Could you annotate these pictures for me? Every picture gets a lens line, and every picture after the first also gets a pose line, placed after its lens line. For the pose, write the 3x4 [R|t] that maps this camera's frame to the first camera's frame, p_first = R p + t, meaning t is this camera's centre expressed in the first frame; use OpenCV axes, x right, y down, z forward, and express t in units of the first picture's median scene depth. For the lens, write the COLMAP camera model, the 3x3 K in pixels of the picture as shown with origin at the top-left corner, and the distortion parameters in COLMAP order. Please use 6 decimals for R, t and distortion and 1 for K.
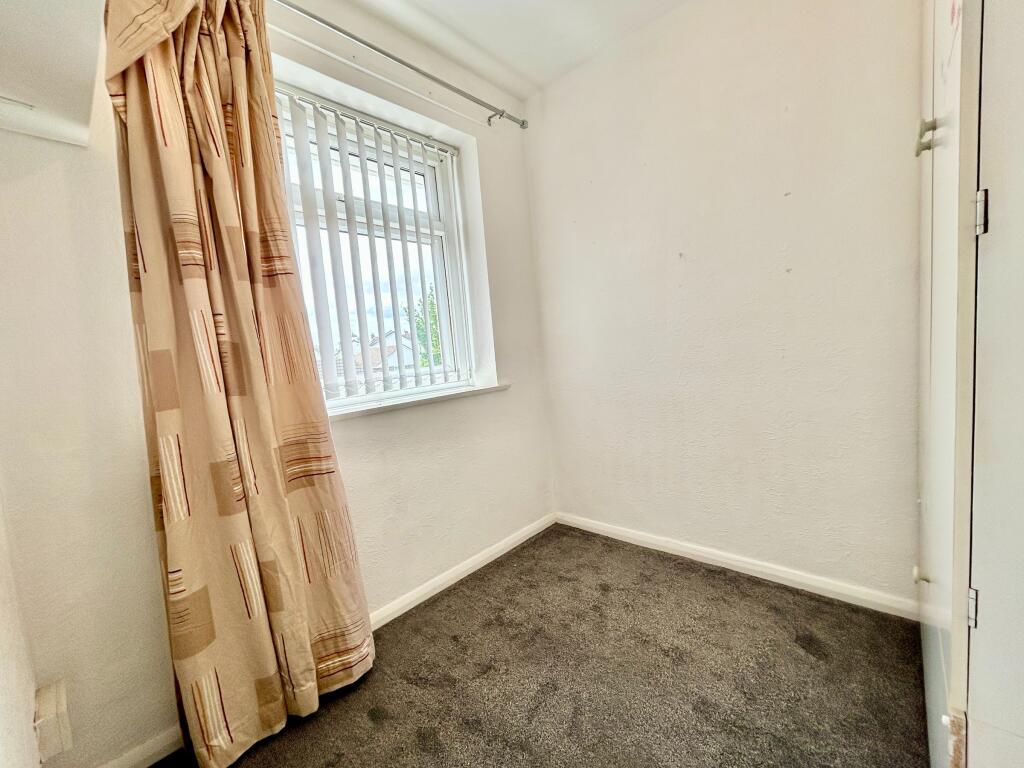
lens RADIAL K [[415.8, 0, 516.9], [0, 415.8, 385.3], [0, 0, 1]] dist [0.000038, 0.001706]
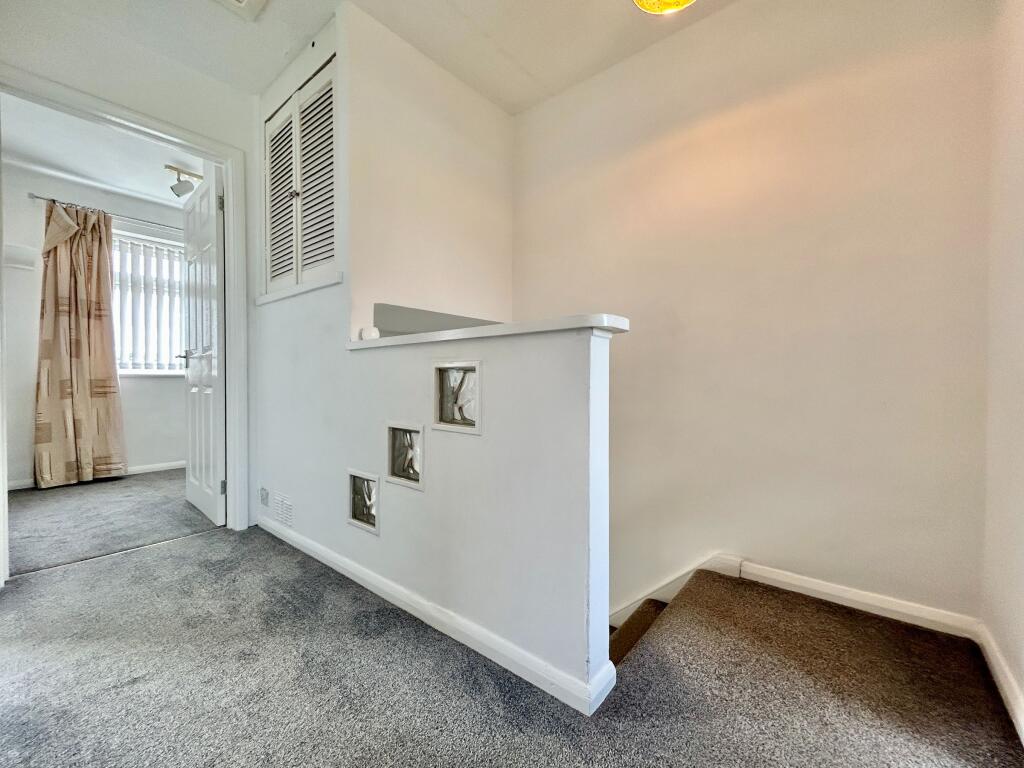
lens RADIAL K [[415.8, 0, 509.6], [0, 415.8, 381.2], [0, 0, 1]] dist [0.000038, 0.001706]
pose [[0.991050, 0.115355, 0.067175, 2.103820], [-0.111776, 0.992221, -0.054808, 0.007771], [-0.072975, 0.046809, 0.996235, -2.049511]]
